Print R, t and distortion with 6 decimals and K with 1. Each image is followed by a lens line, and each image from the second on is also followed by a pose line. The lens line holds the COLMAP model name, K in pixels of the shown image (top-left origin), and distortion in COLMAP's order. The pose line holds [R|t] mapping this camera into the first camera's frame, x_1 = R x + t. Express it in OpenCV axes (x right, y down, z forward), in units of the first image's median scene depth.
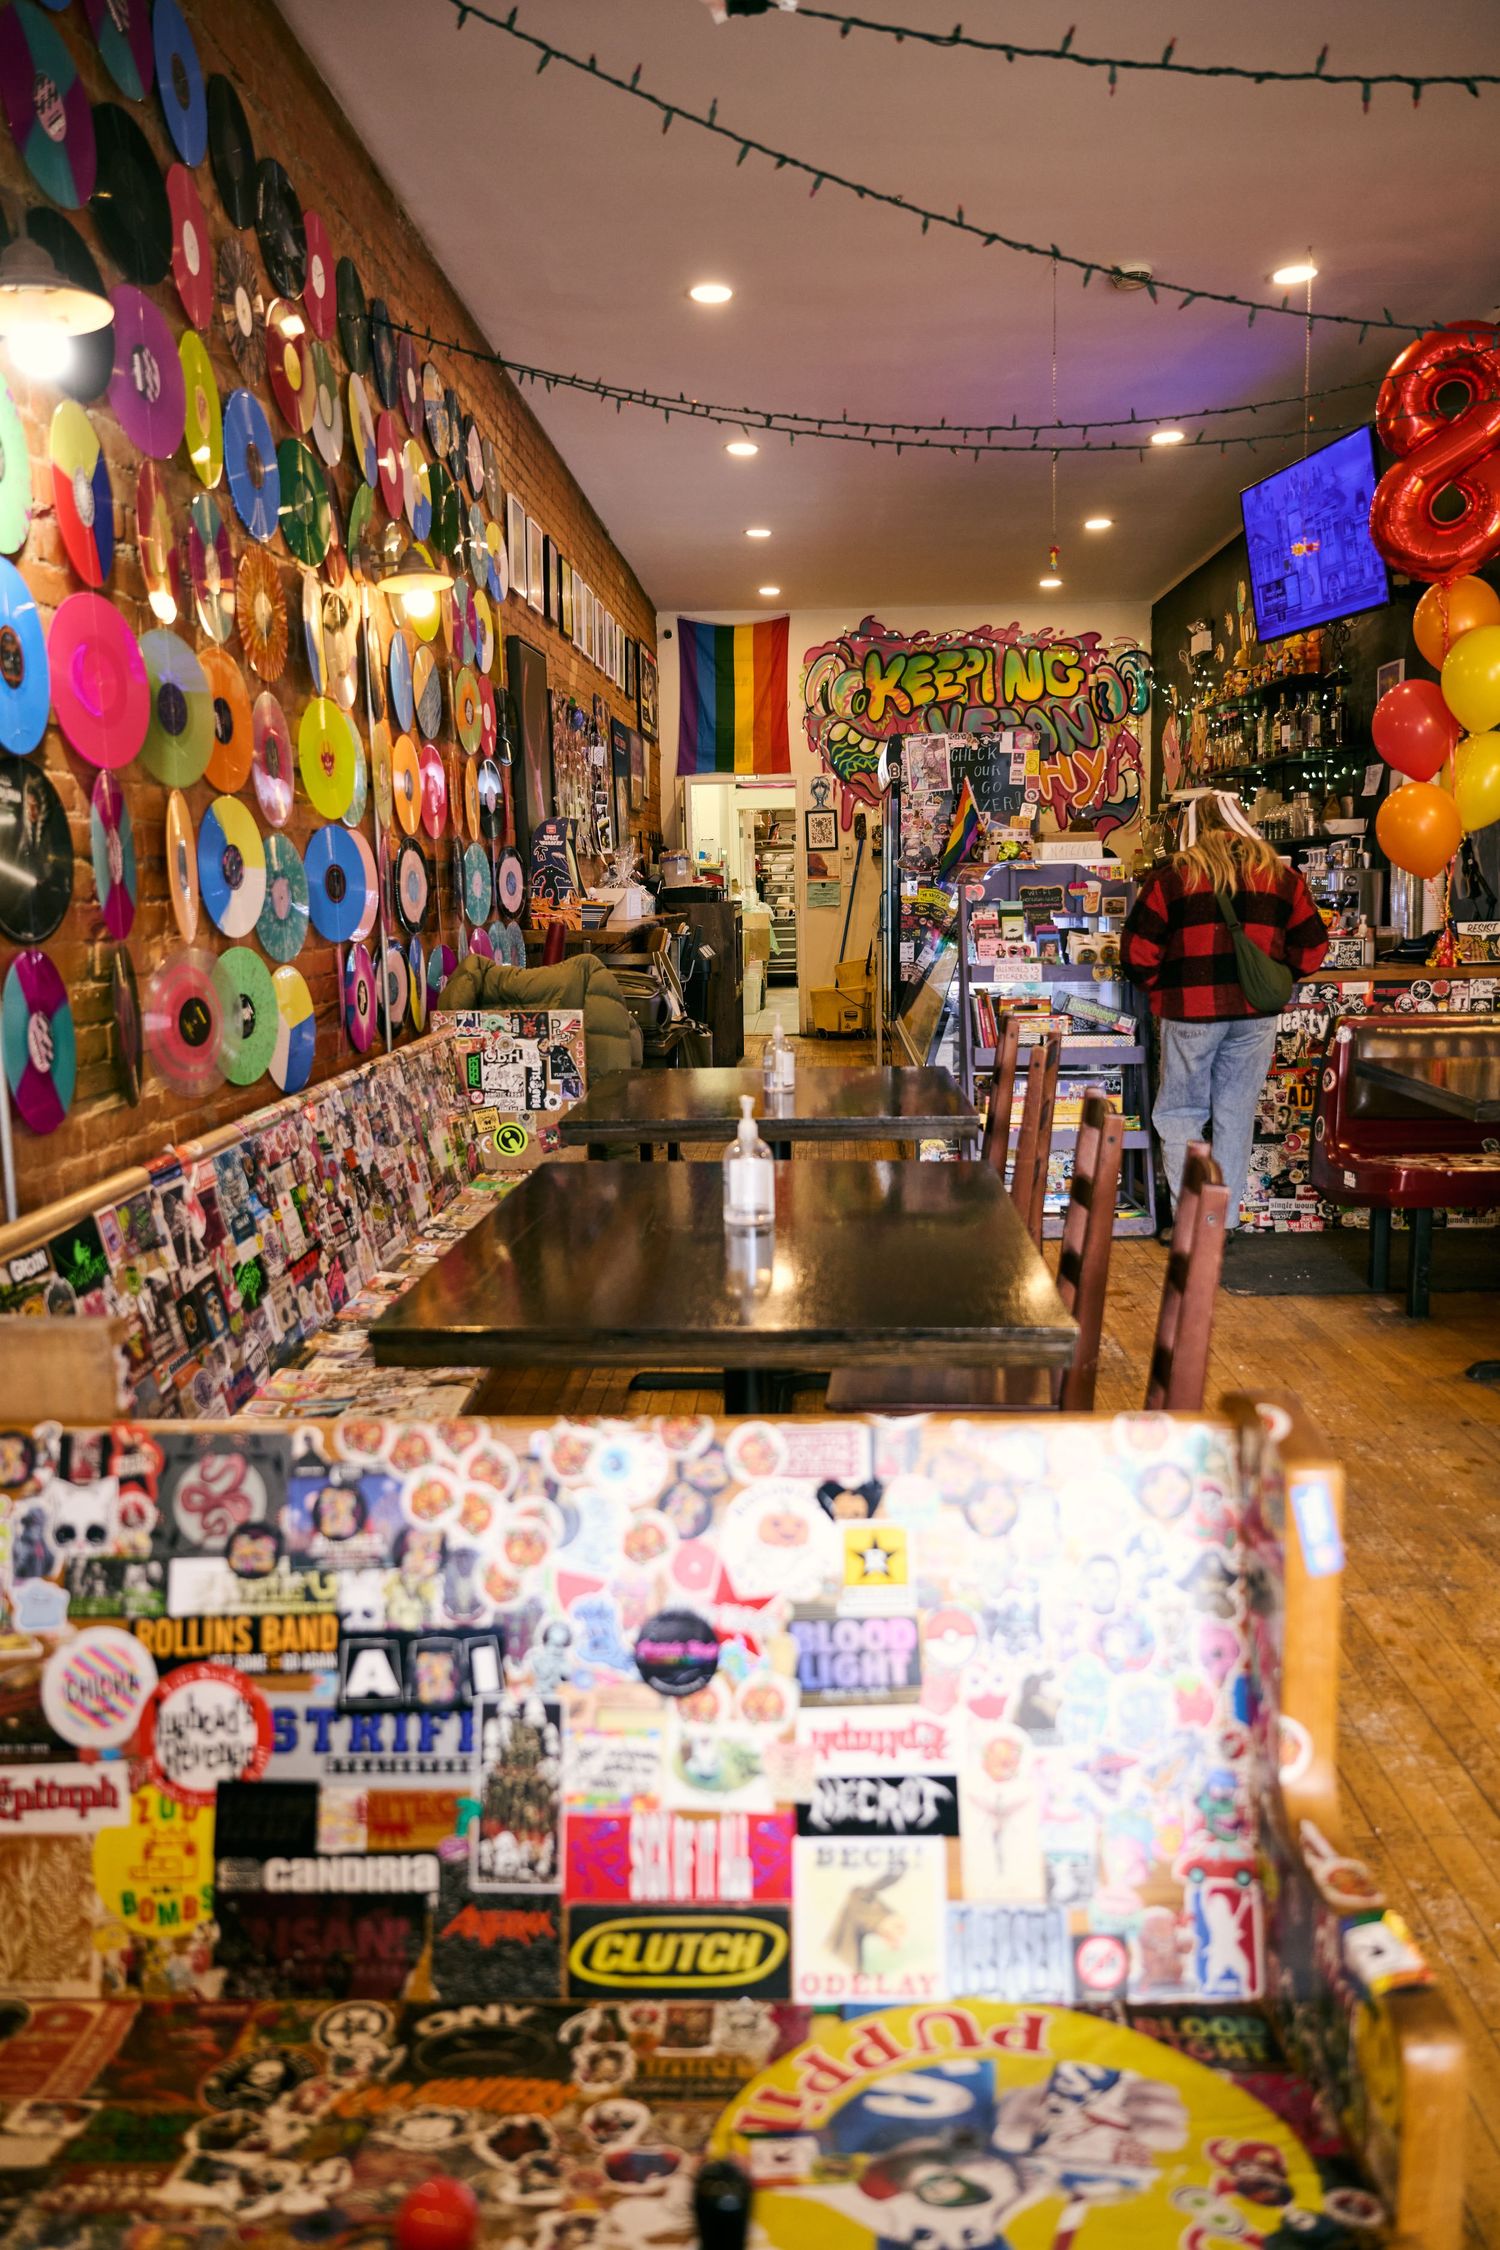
lens RADIAL K [[1593.3, 0, 753.8], [0, 1593.3, 1117.9], [0, 0, 1]] dist [-0.005201, 0.001464]
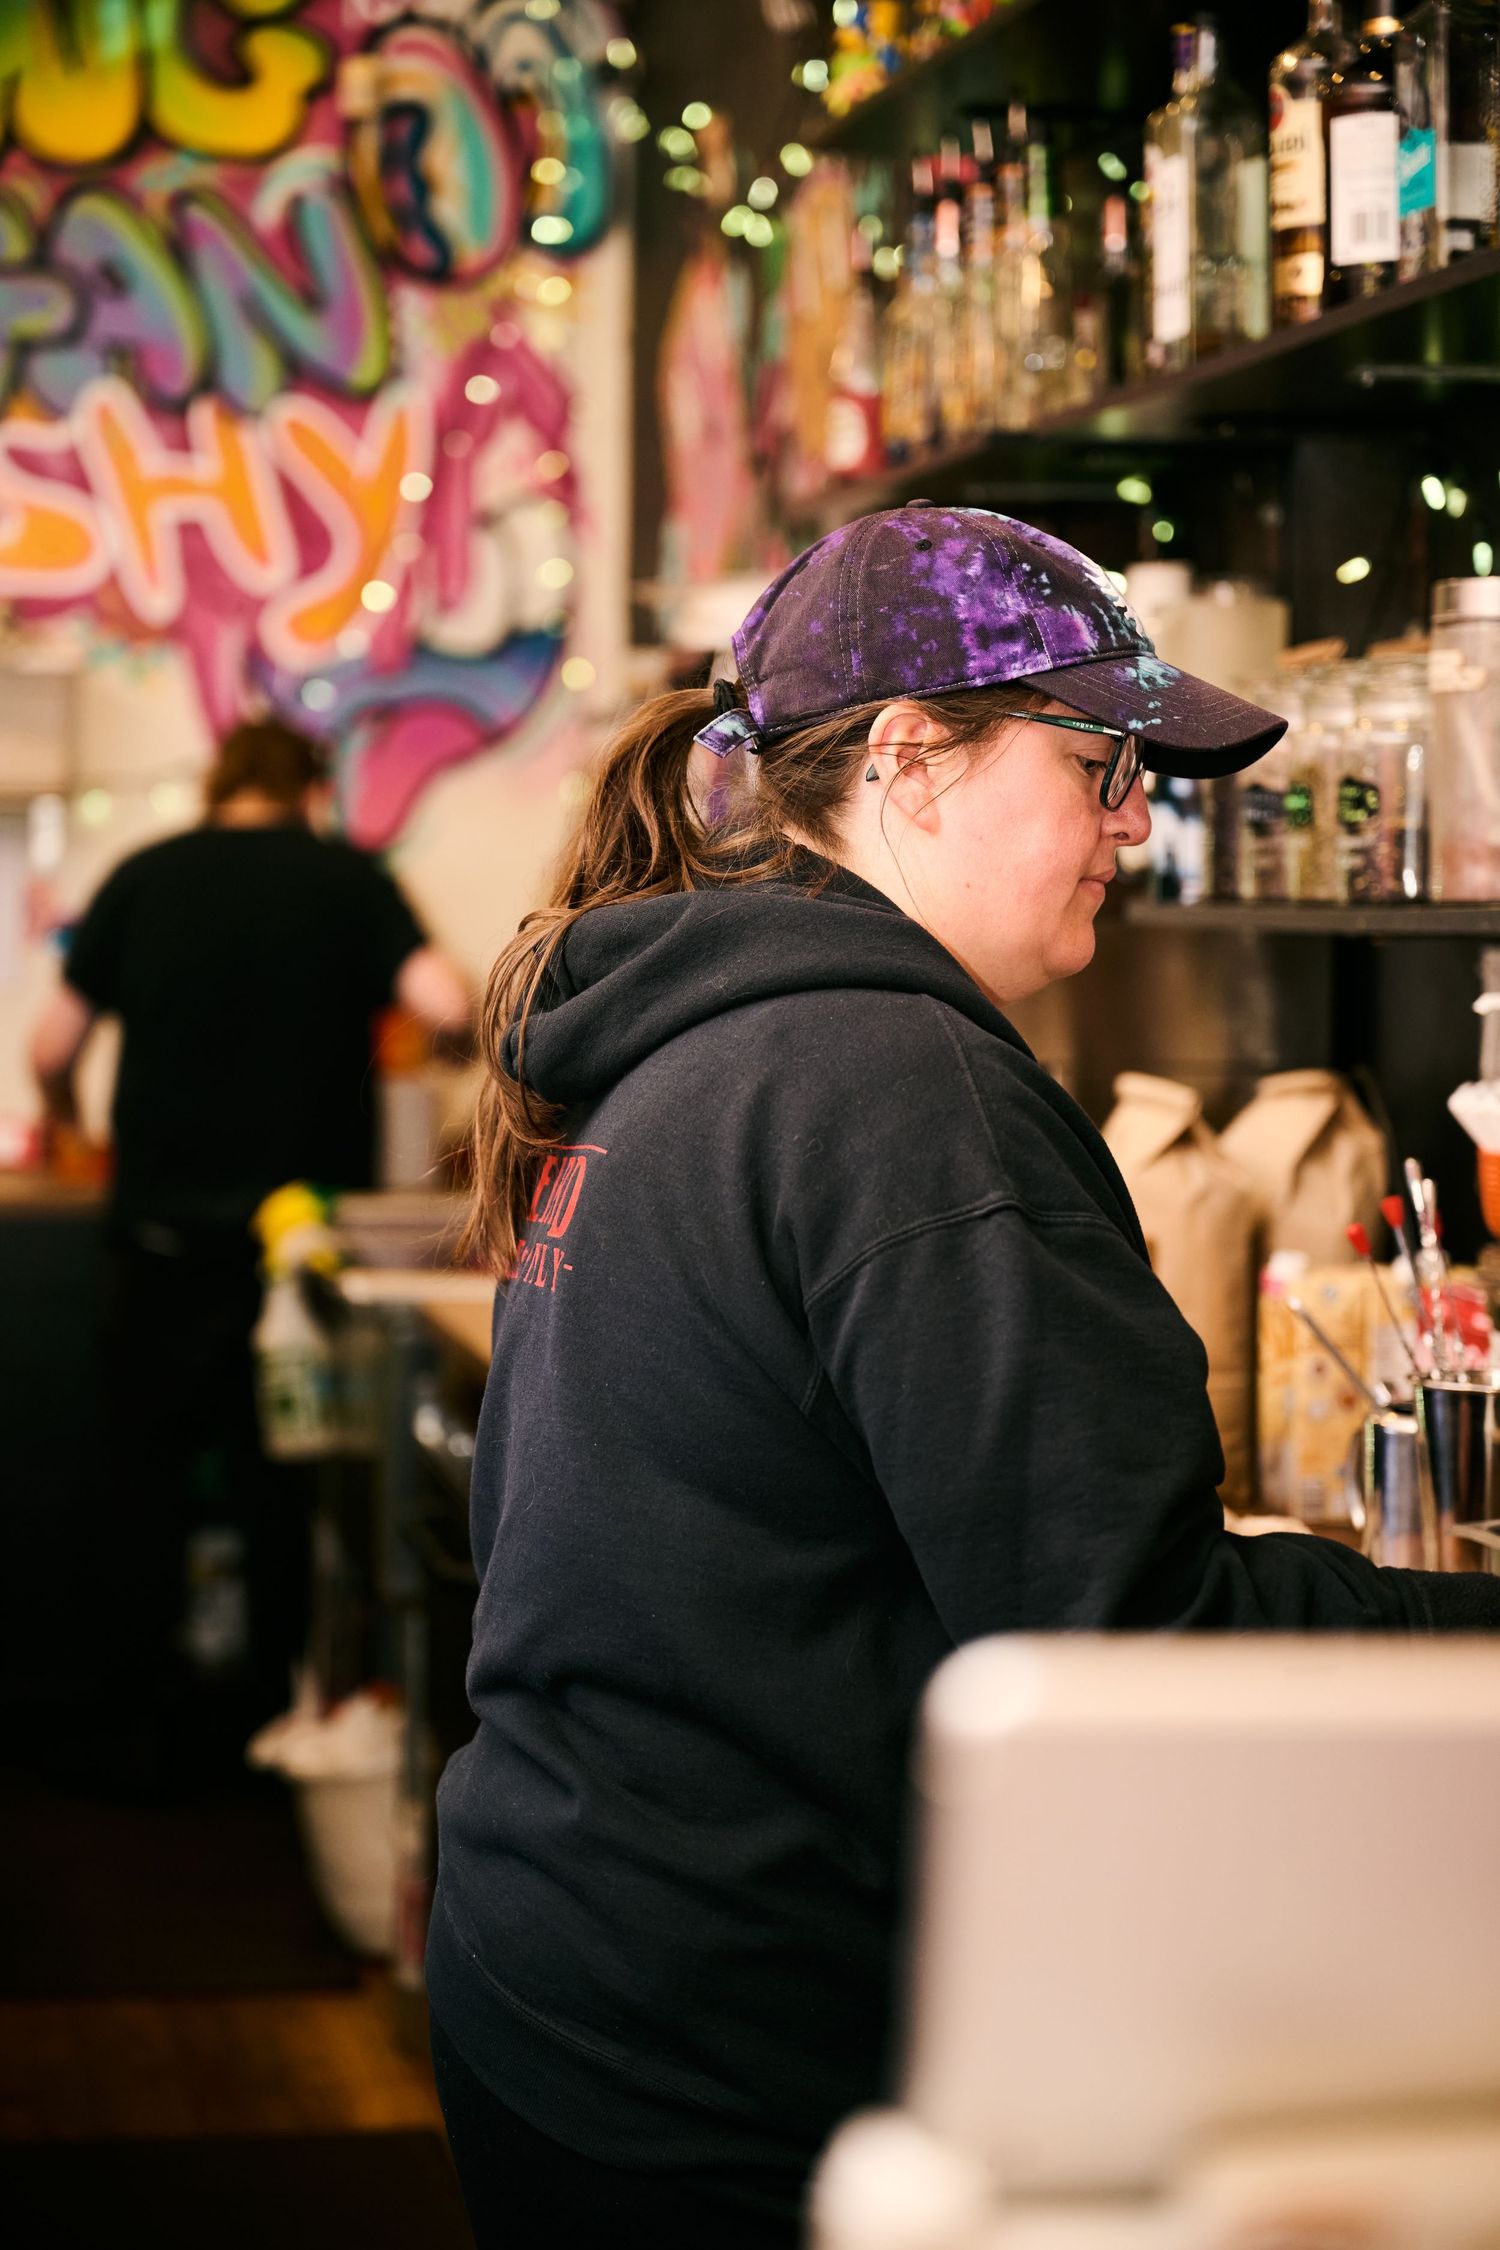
lens RADIAL K [[4666.7, 0, 750.8], [0, 4666.7, 1125.6], [0, 0, 1]] dist [-0.013949, 0.000000]
pose [[0.969354, 0.024447, 0.244450, 0.110801], [-0.000873, 0.995373, -0.096080, -0.071046], [-0.245668, 0.092922, 0.964890, 0.379883]]
